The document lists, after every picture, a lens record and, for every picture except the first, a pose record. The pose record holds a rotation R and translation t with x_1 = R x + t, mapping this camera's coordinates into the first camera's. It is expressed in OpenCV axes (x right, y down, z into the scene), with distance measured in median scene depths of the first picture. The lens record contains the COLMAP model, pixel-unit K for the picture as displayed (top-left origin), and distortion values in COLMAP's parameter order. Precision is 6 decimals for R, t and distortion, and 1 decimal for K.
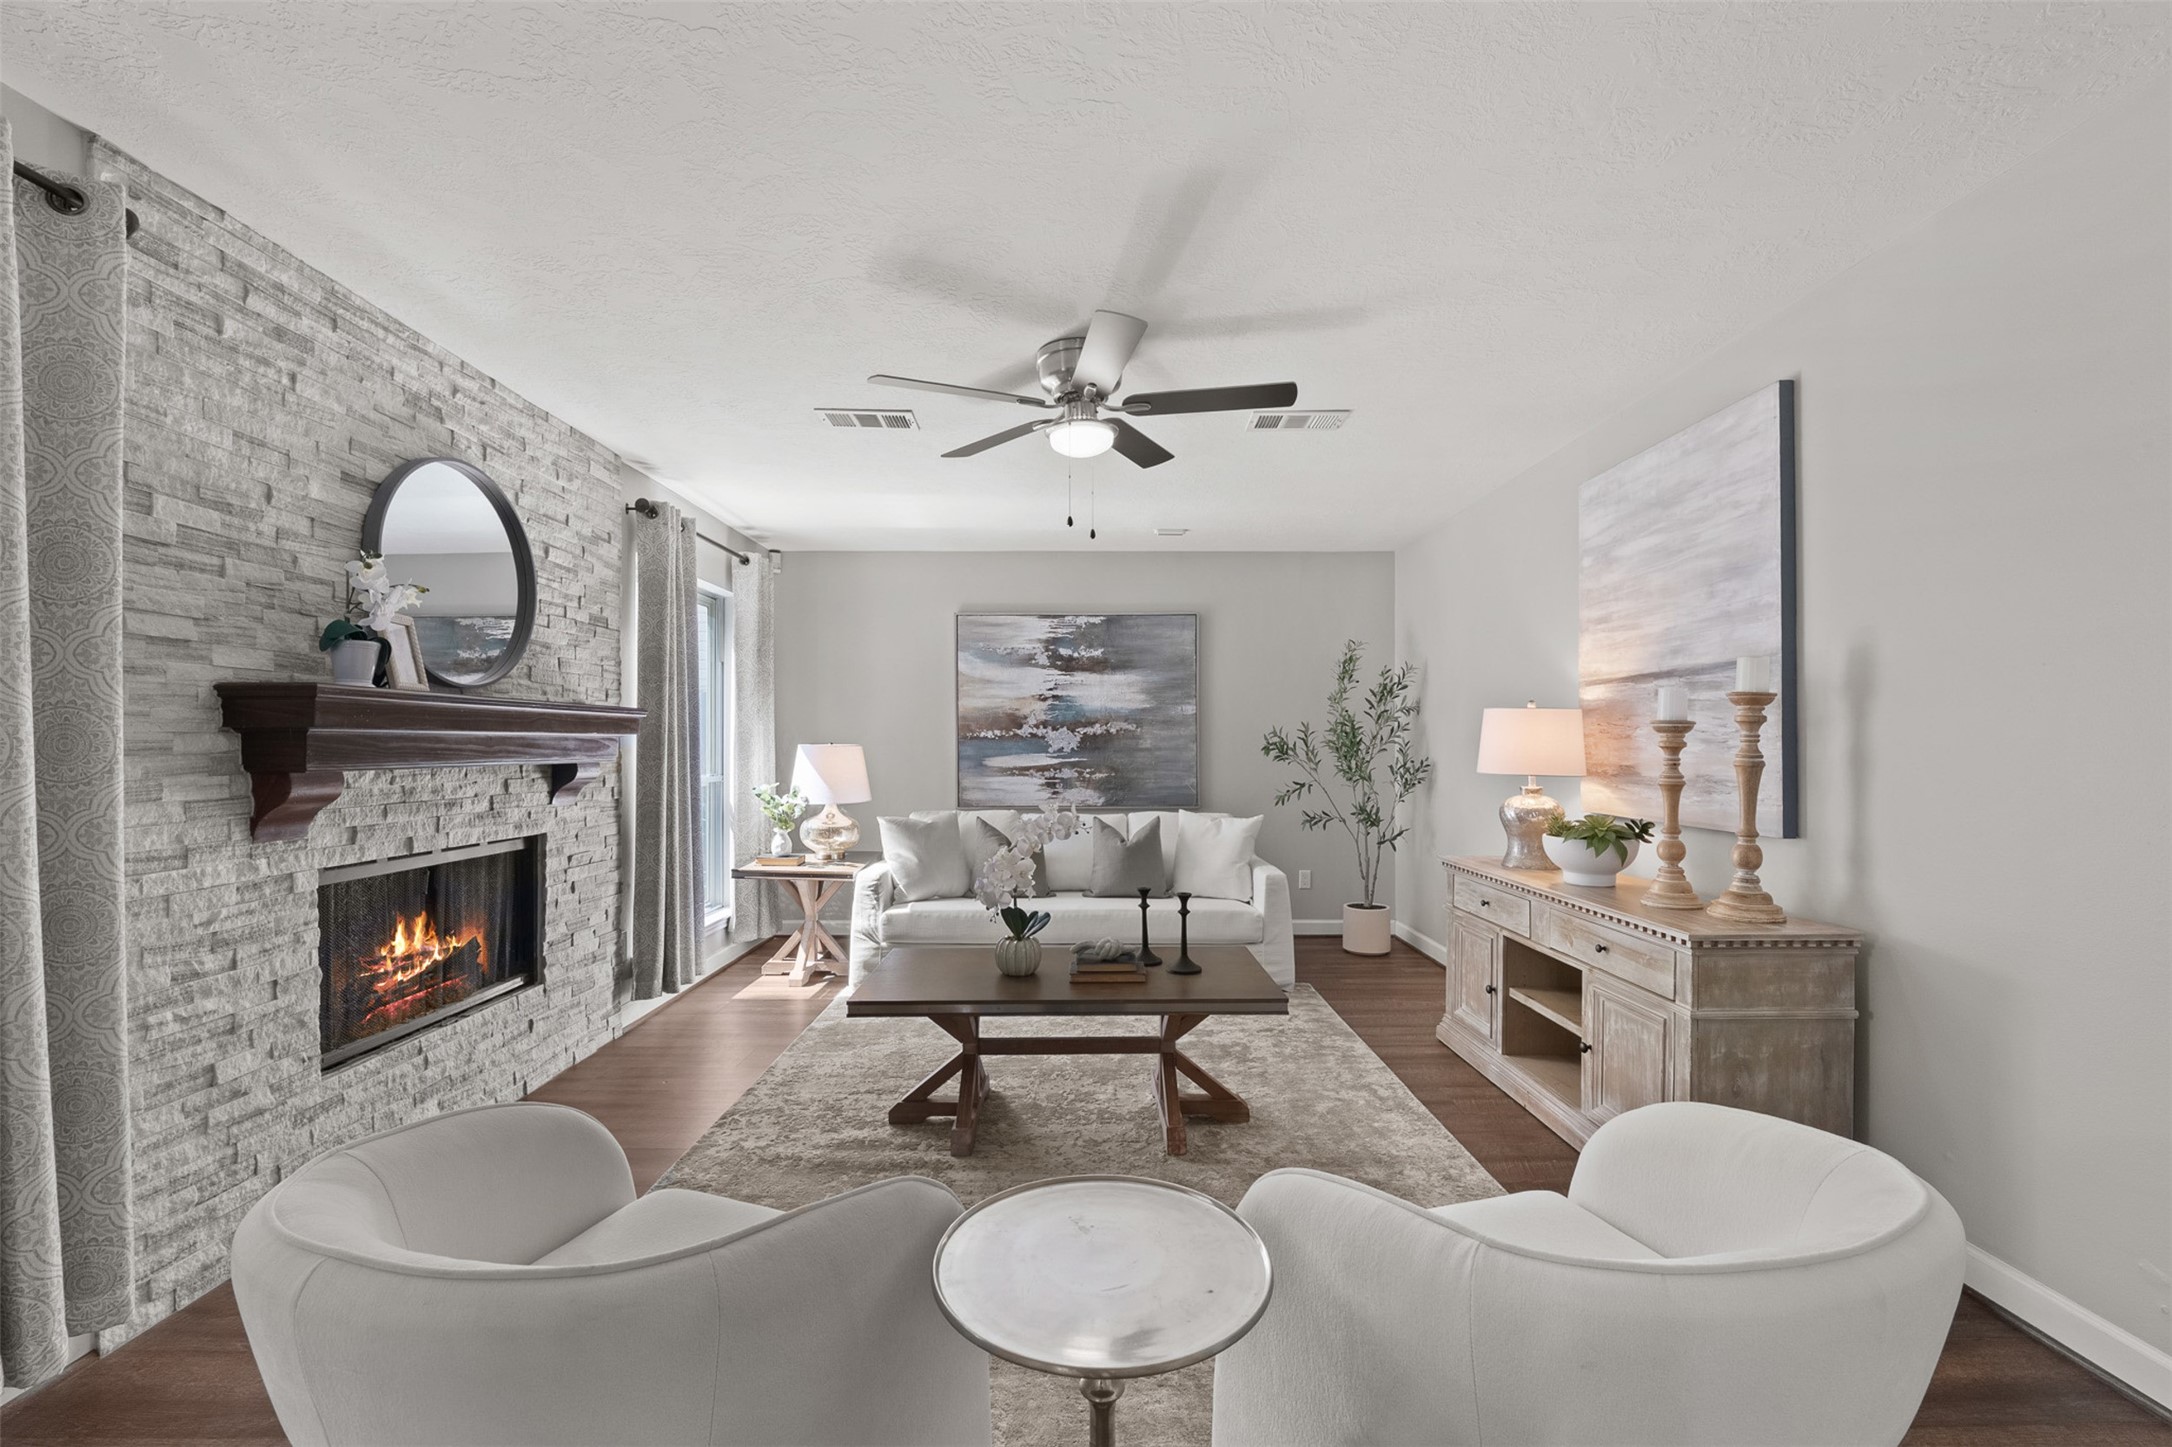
lens RADIAL K [[900.1, 0, 1089.4], [0, 900.1, 738.9], [0, 0, 1]] dist [-0.010052, 0.000143]
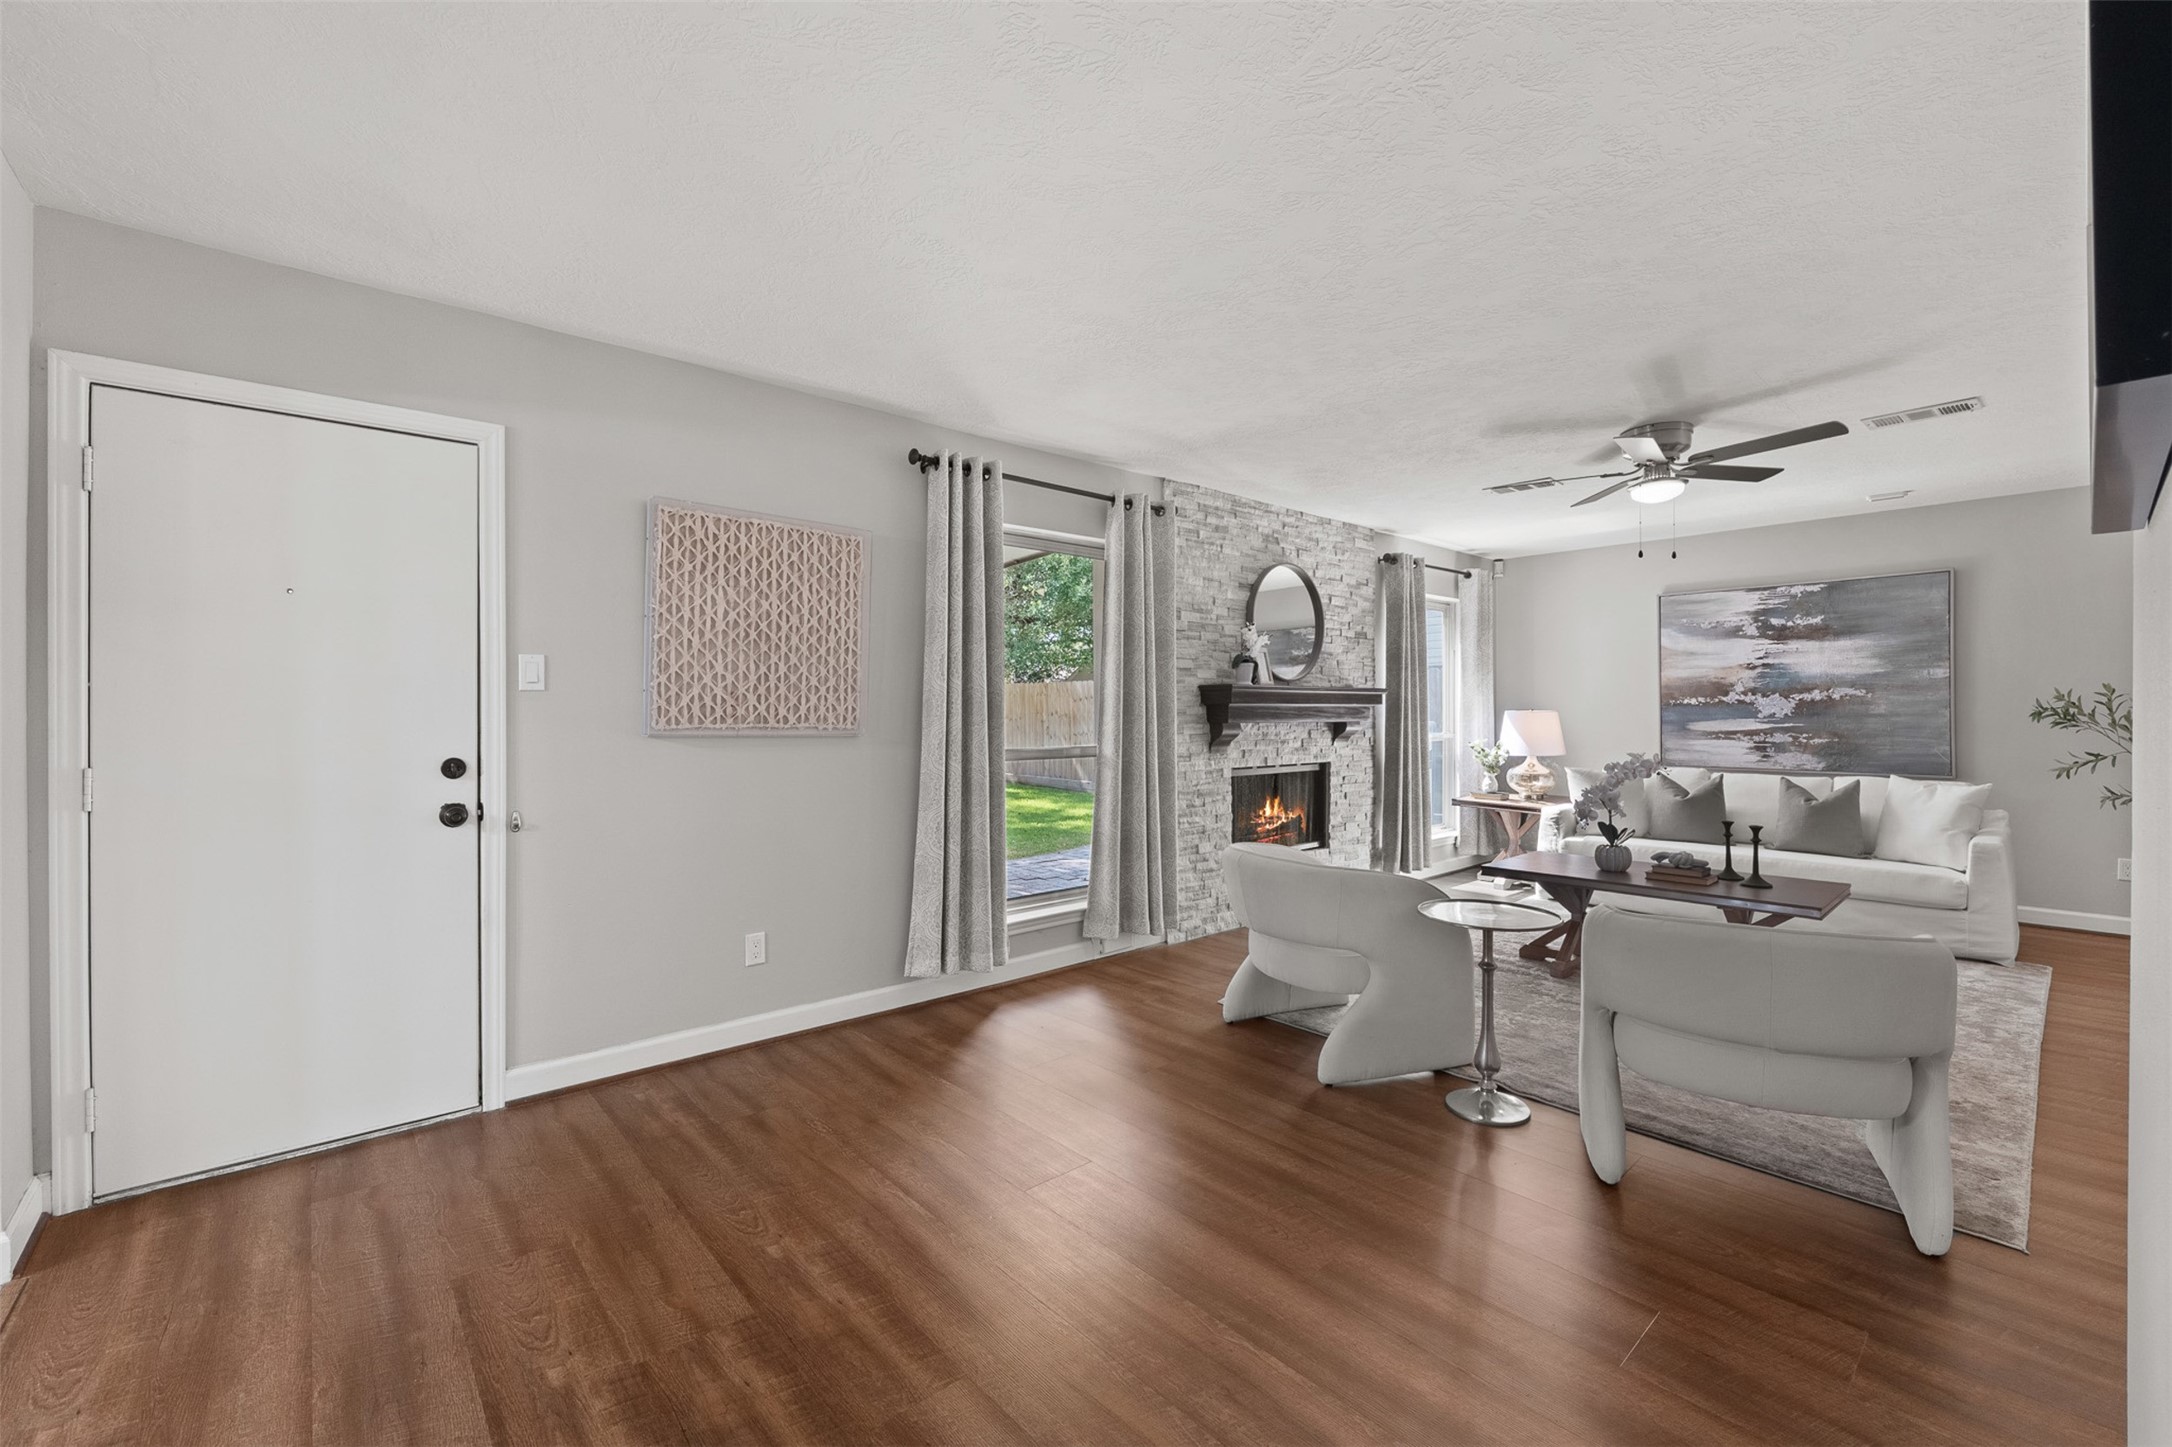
lens RADIAL K [[910.2, 0, 1086.0], [0, 910.2, 723.5], [0, 0, 1]] dist [-0.009147, 0.000306]
pose [[0.662068, 0.008632, -0.749394, 0.352096], [0.006066, 0.999839, 0.016875, -0.001679], [0.749420, -0.015718, 0.661909, -0.457188]]
